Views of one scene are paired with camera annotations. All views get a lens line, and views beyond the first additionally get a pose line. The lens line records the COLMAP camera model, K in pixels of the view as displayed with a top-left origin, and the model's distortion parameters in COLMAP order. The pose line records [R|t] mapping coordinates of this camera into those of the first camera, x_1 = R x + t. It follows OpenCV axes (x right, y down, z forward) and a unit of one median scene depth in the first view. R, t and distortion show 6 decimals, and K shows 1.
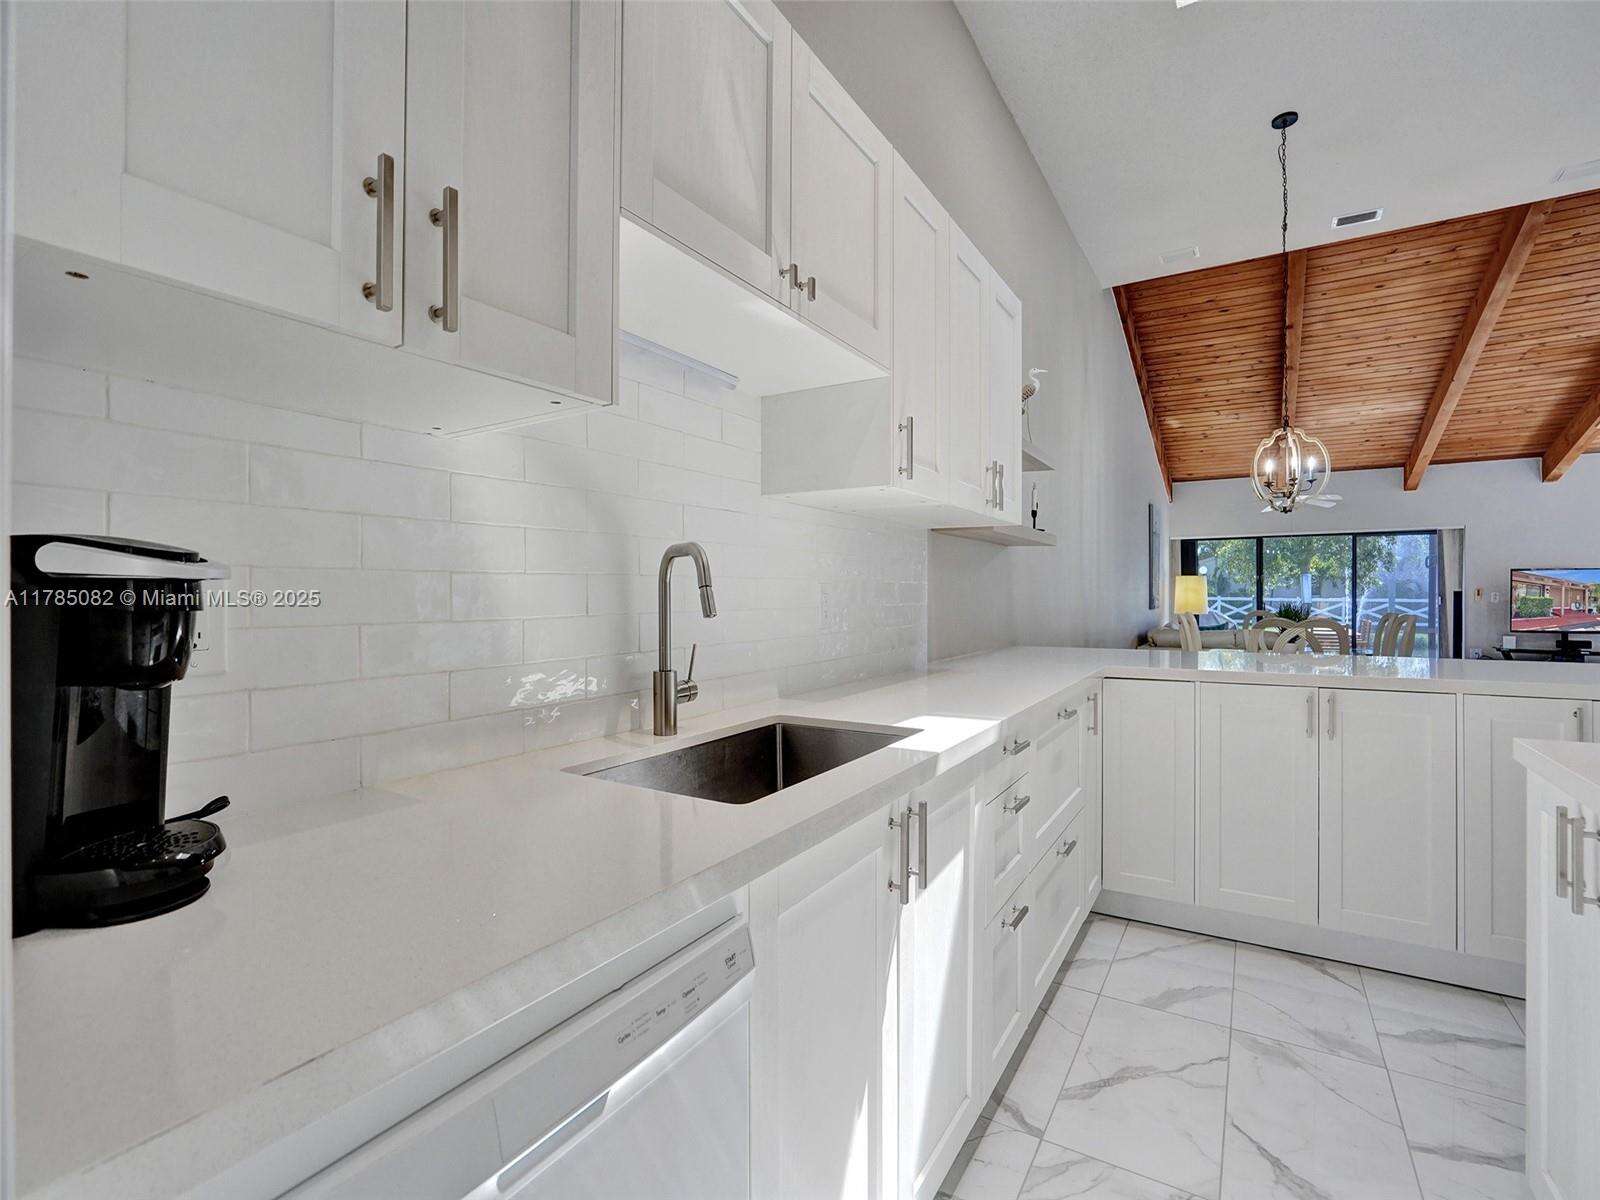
lens RADIAL K [[743.4, 0, 791.0], [0, 743.4, 595.5], [0, 0, 1]] dist [-0.045194, 0.015472]
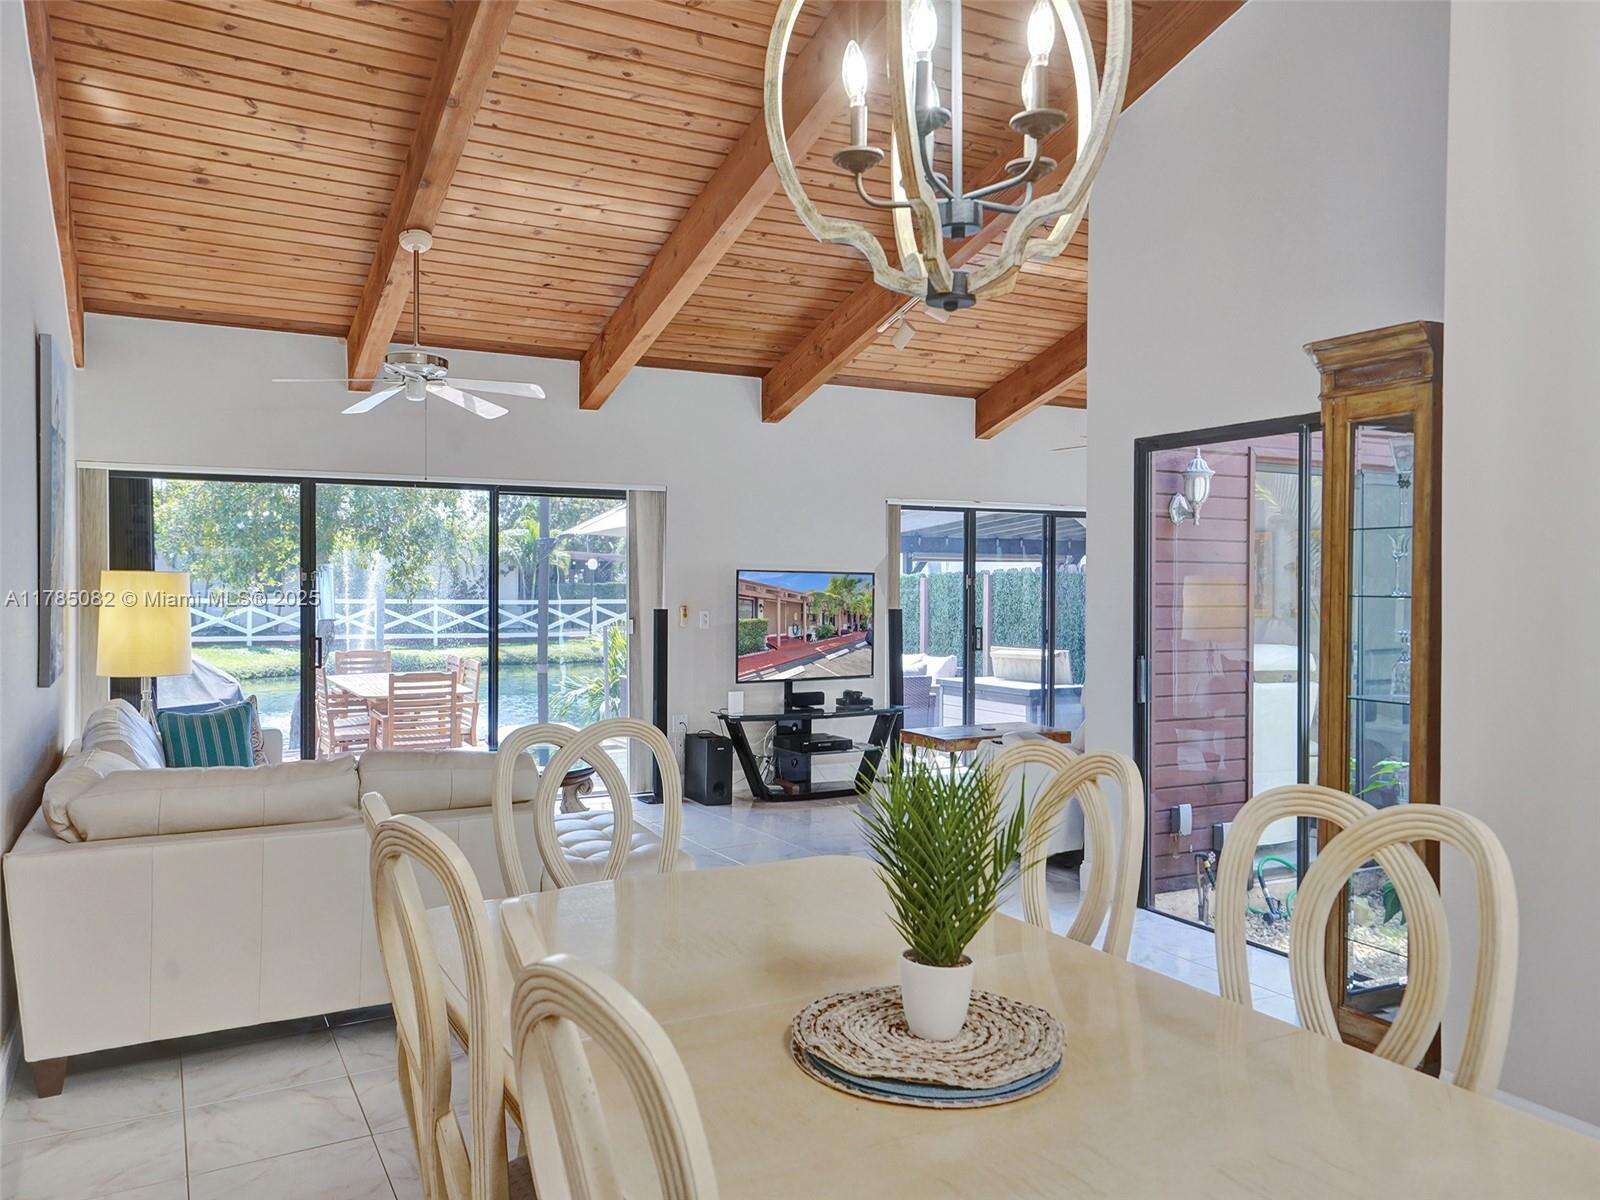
lens RADIAL K [[1202.2, 0, 790.4], [0, 1202.2, 595.8], [0, 0, 1]] dist [0.049221, -0.003478]
pose [[0.495533, -0.003601, 0.868582, 0.269873], [-0.001551, 0.999986, 0.005031, -0.027252], [-0.868588, -0.003841, 0.495520, 0.643027]]
